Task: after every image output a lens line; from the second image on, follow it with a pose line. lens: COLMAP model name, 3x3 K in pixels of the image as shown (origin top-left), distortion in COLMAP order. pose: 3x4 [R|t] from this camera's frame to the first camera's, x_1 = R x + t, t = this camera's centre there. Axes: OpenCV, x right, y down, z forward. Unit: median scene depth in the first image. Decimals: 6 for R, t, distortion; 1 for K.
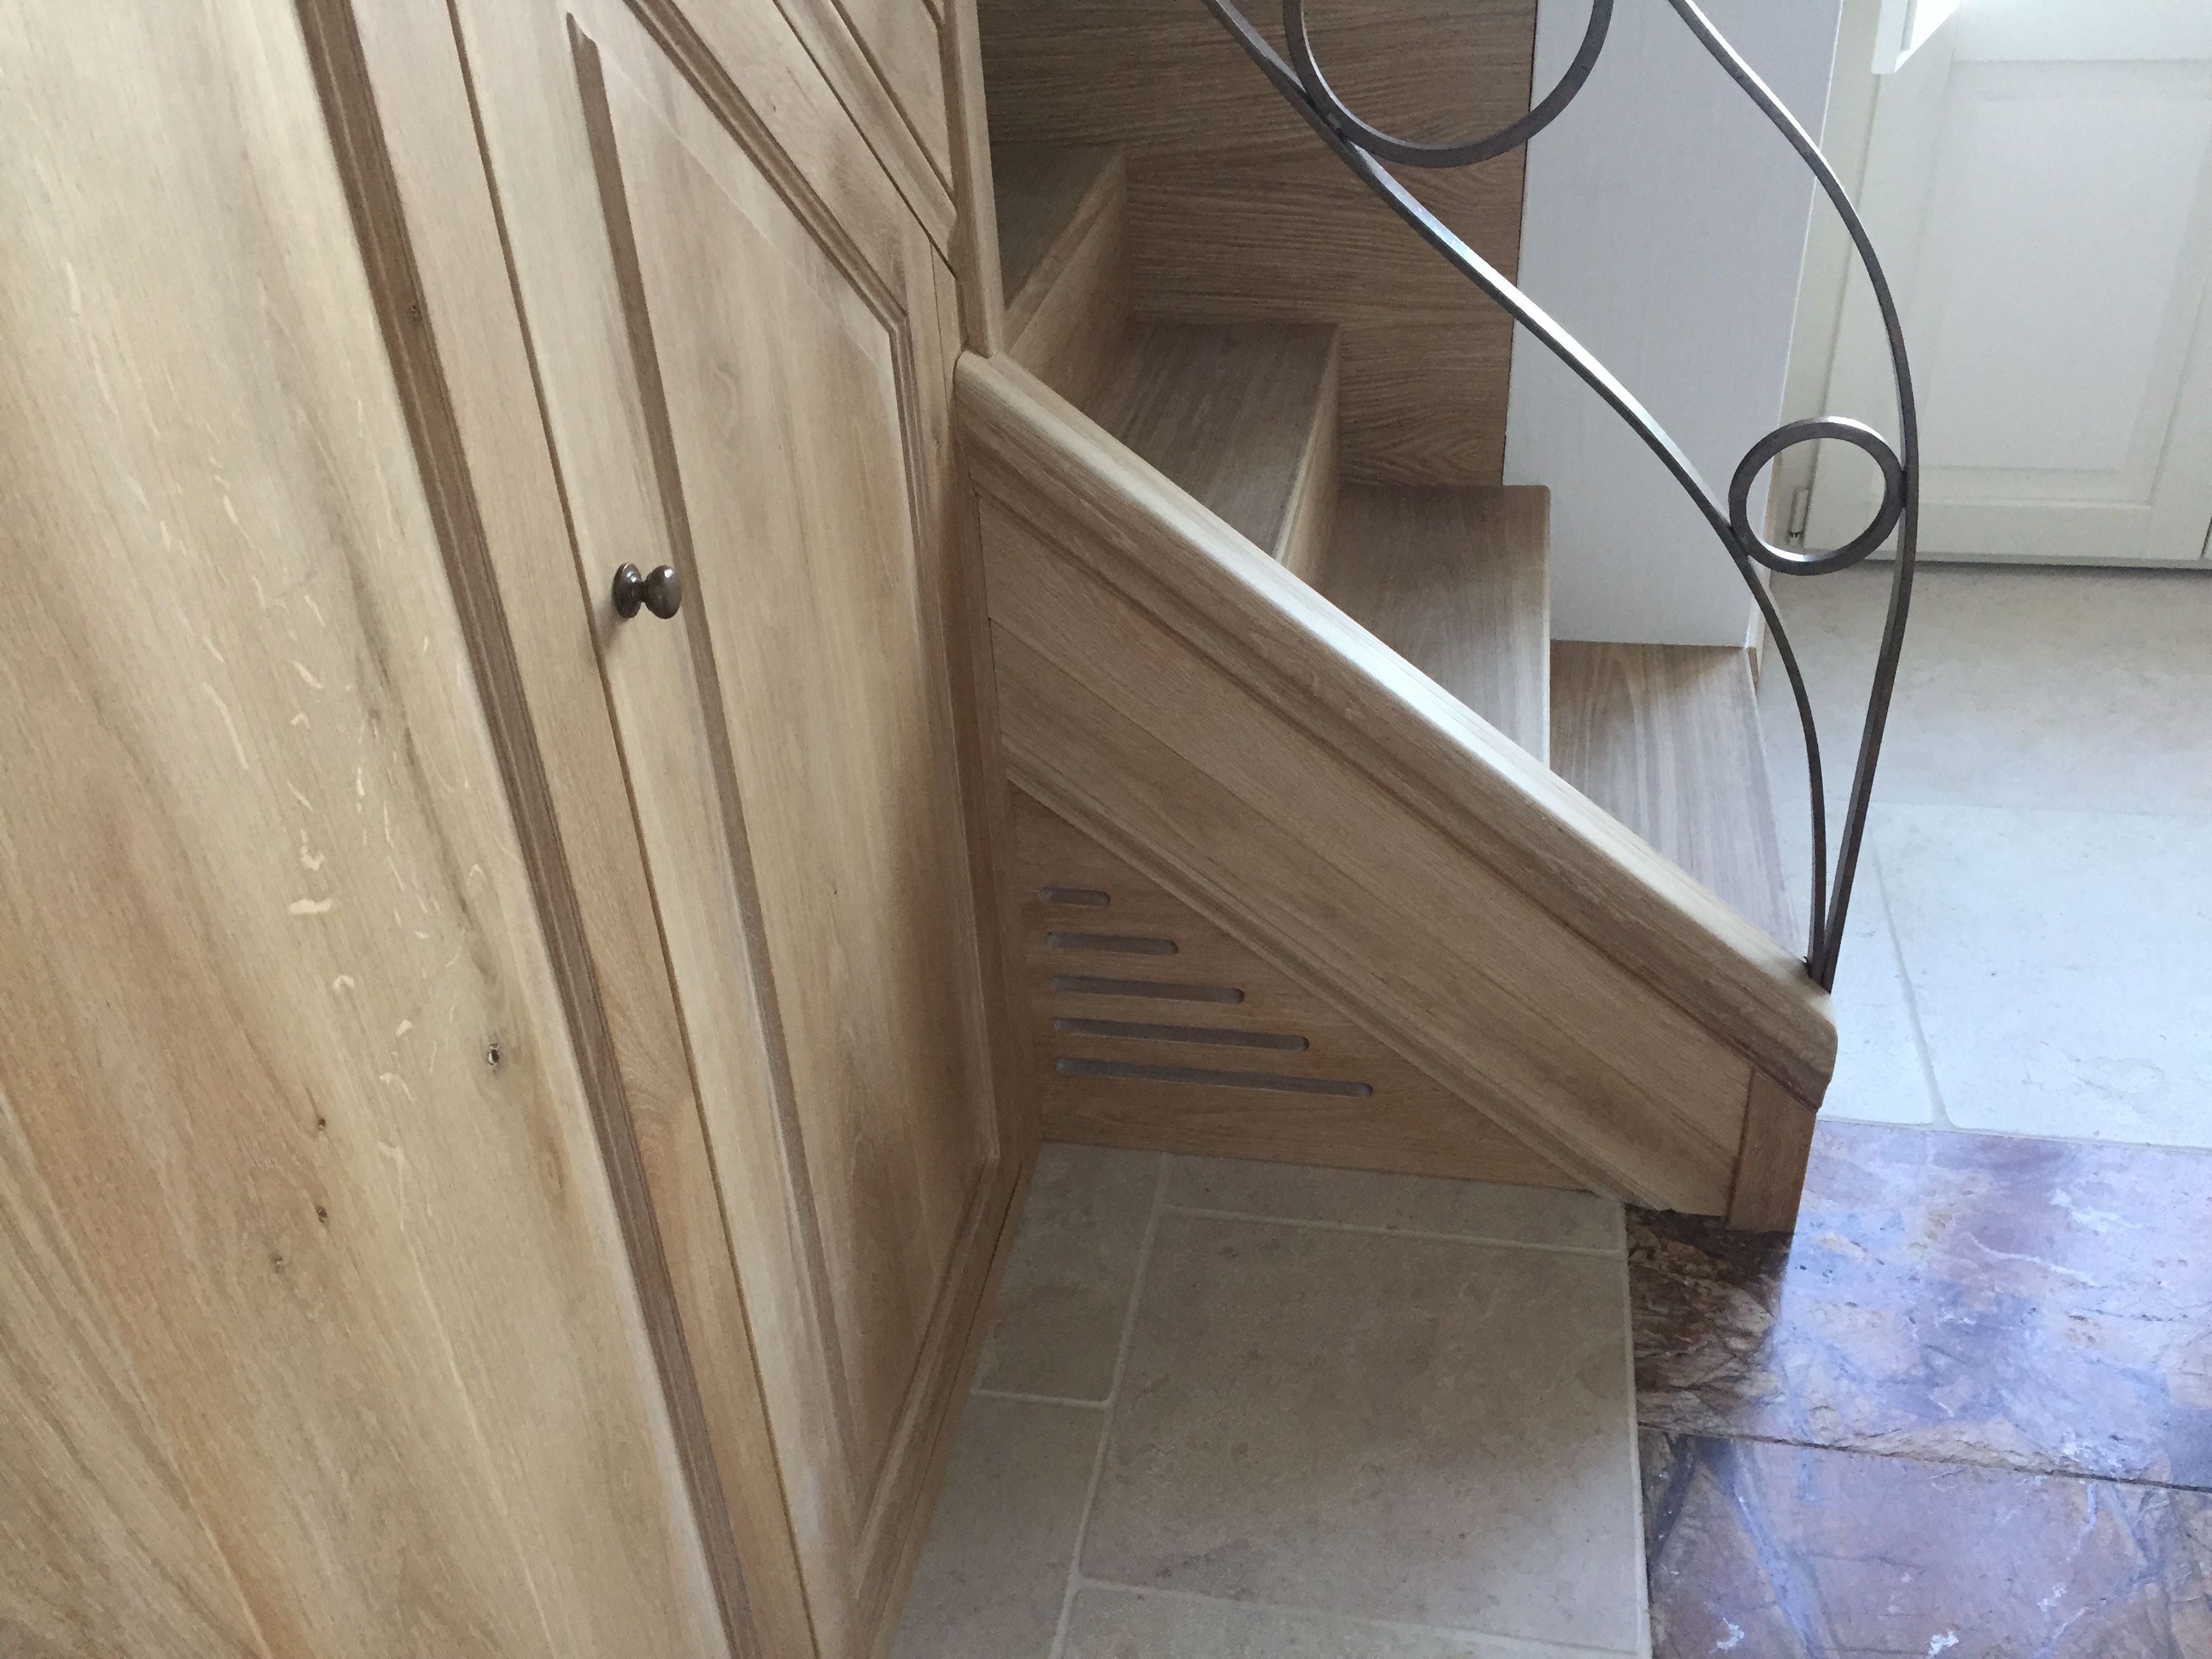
lens RADIAL K [[1898.0, 0, 1119.2], [0, 1898.0, 826.2], [0, 0, 1]] dist [0.102274, -0.131375]
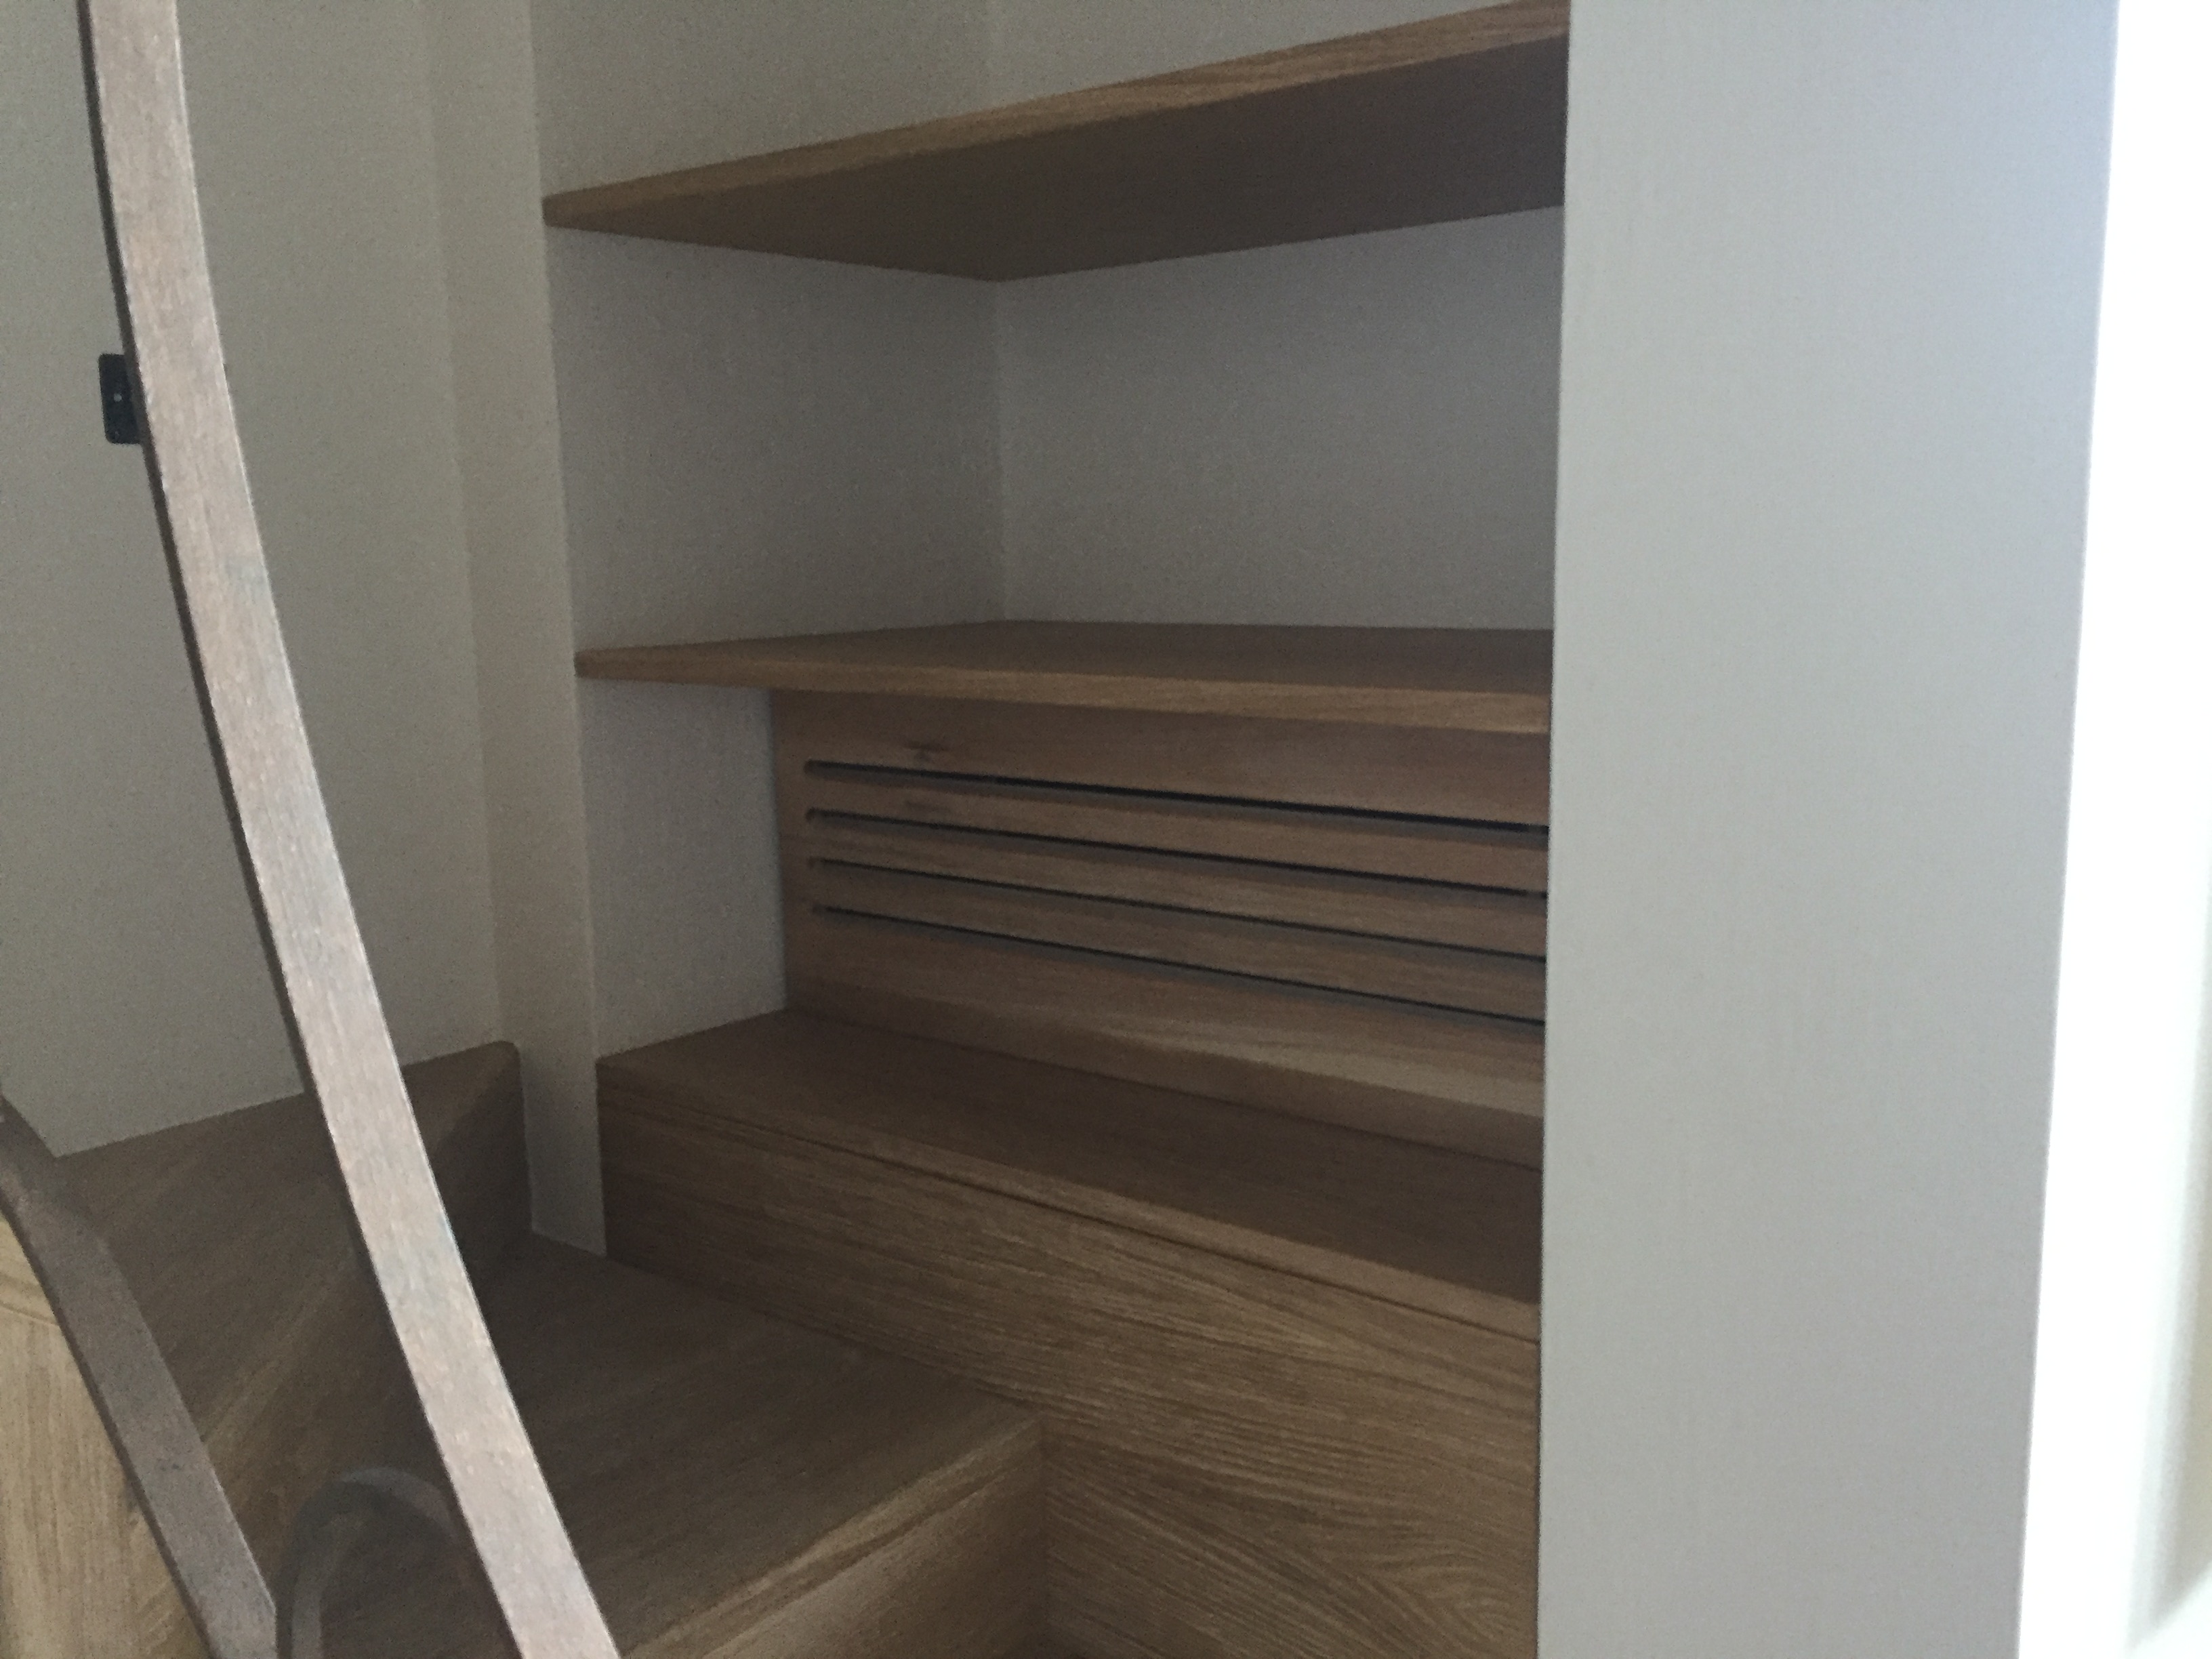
lens RADIAL K [[1898.0, 0, 1119.2], [0, 1898.0, 826.2], [0, 0, 1]] dist [0.102274, -0.131375]
pose [[0.880119, 0.107069, -0.462522, 0.444130], [-0.279472, 0.904393, -0.322441, -0.424916], [0.383779, 0.413048, 0.825897, 0.400080]]
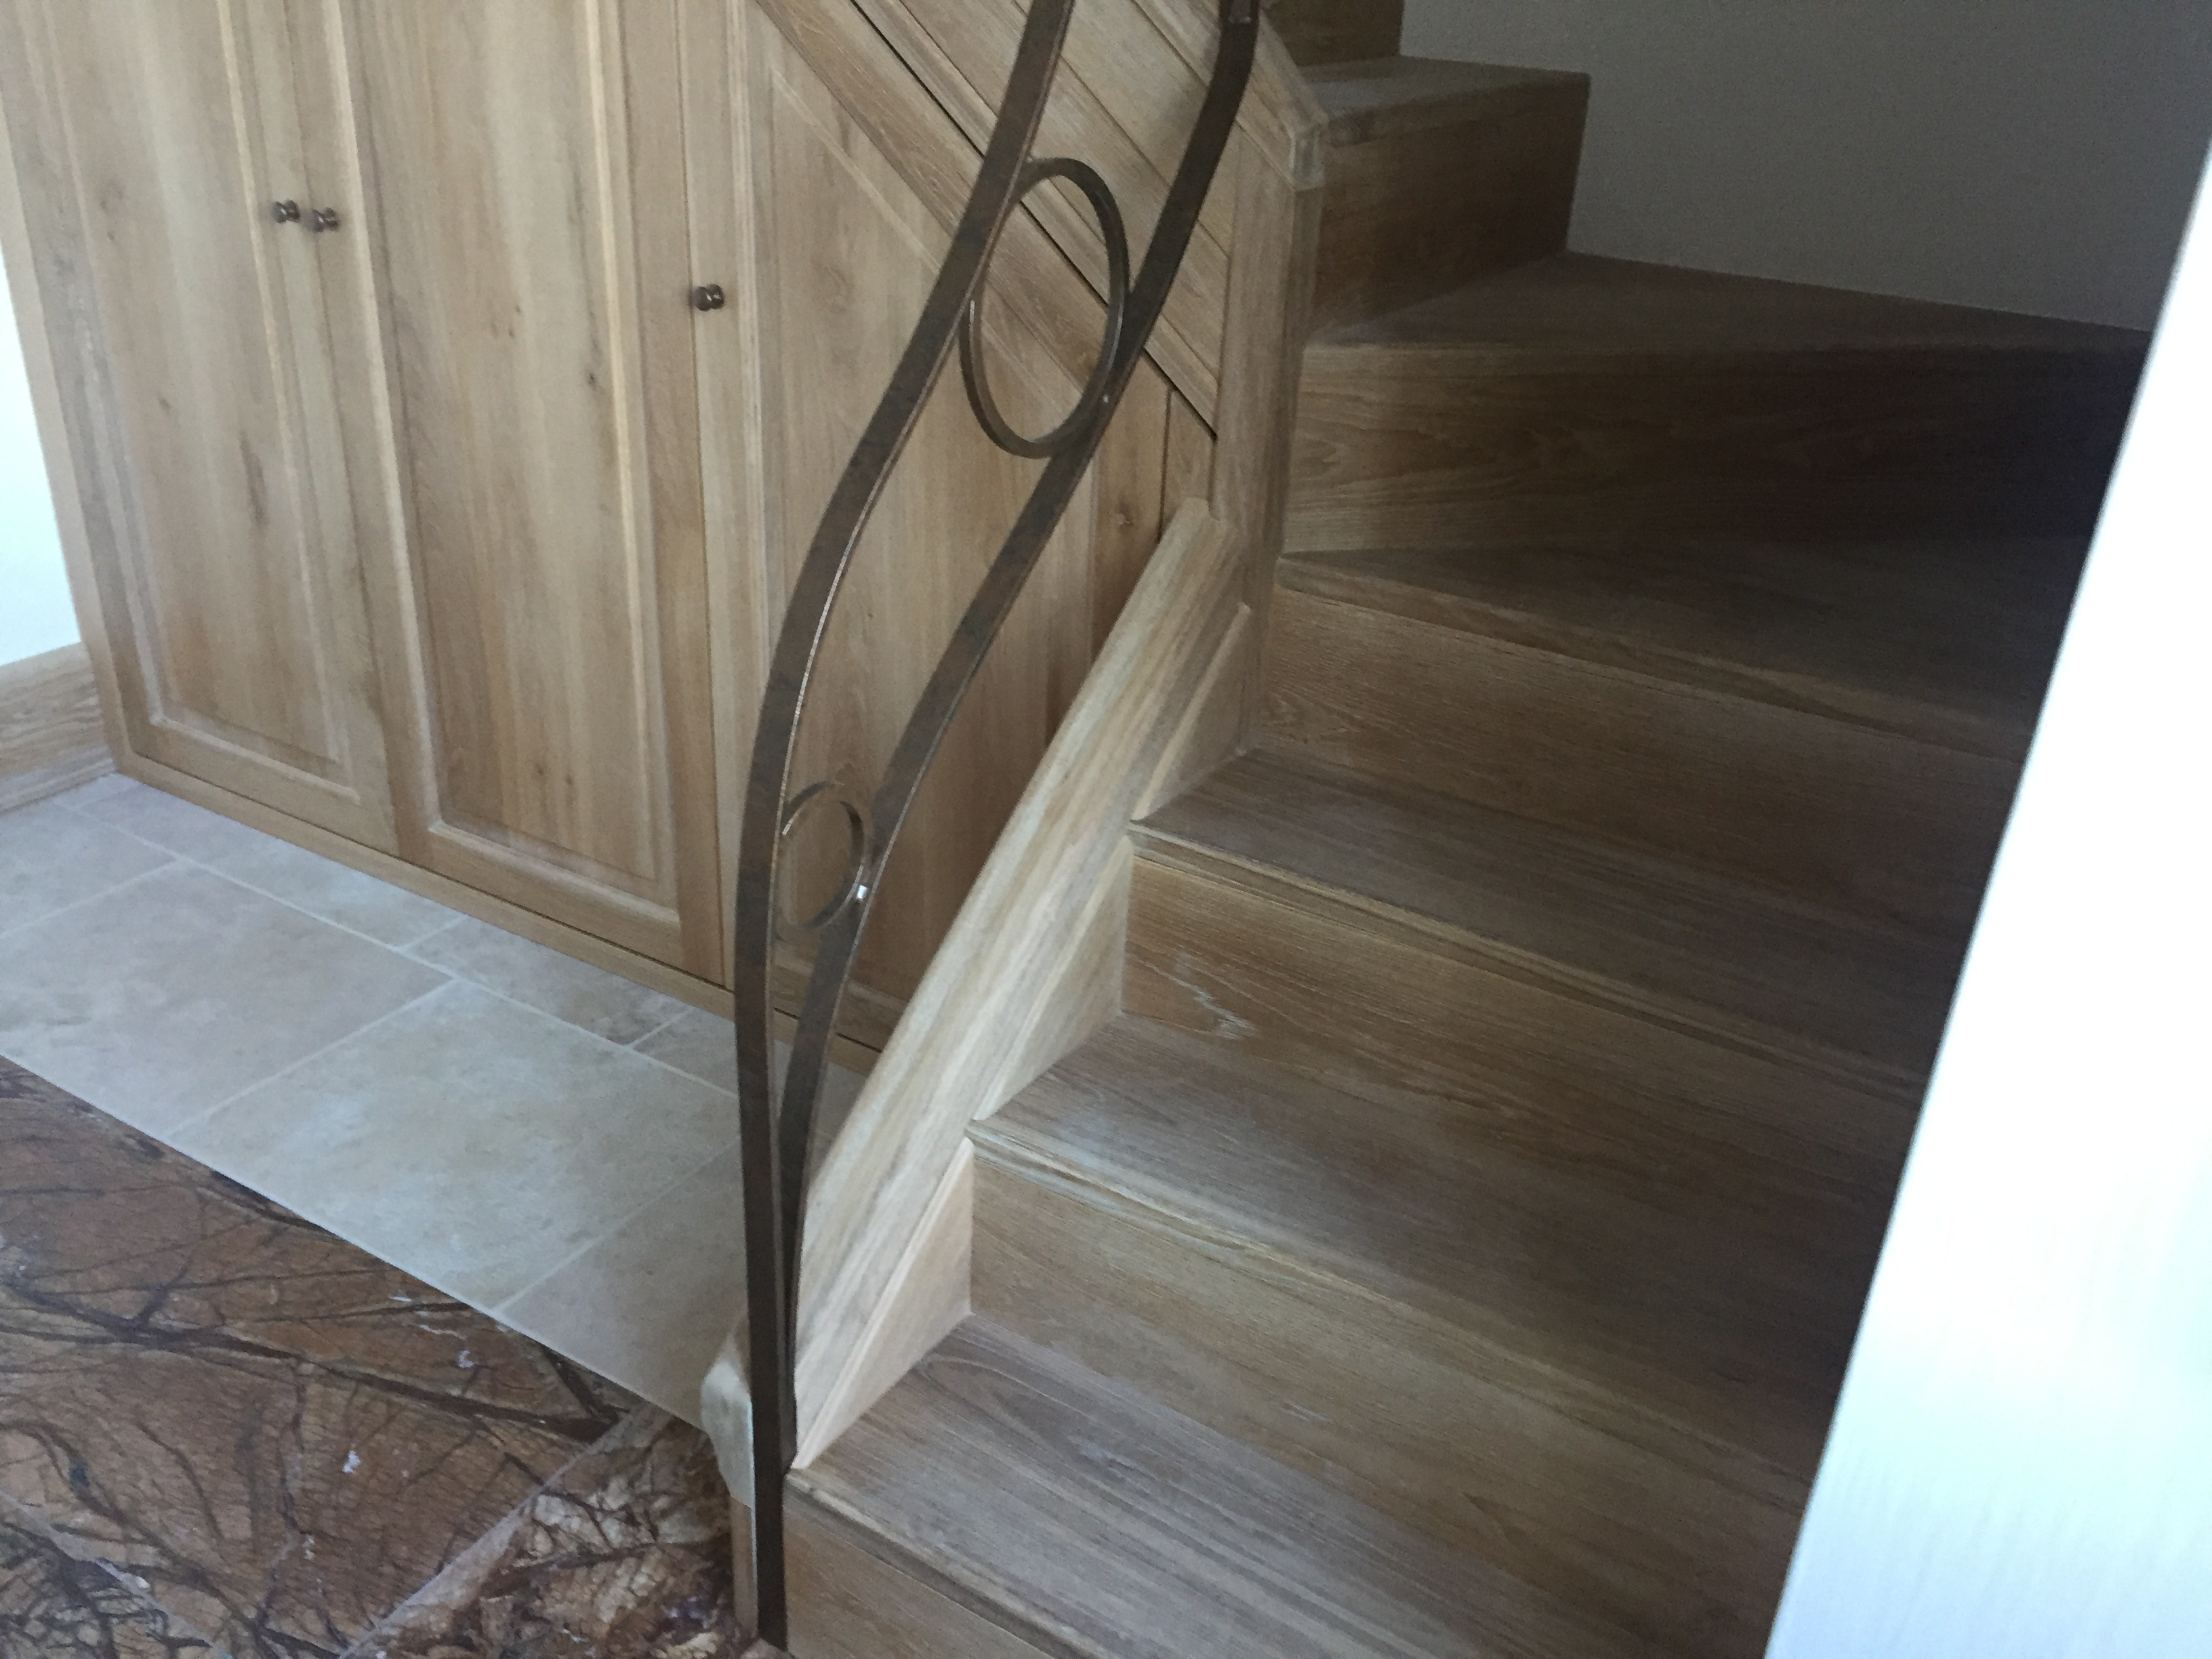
lens RADIAL K [[1932.5, 0, 1106.0], [0, 1932.5, 829.5], [0, 0, 1]] dist [0.112114, -0.156118]
pose [[-0.364029, 0.444467, -0.818494, 0.968315], [-0.536088, 0.618637, 0.574367, -0.723631], [0.761638, 0.647871, 0.013072, 0.950211]]
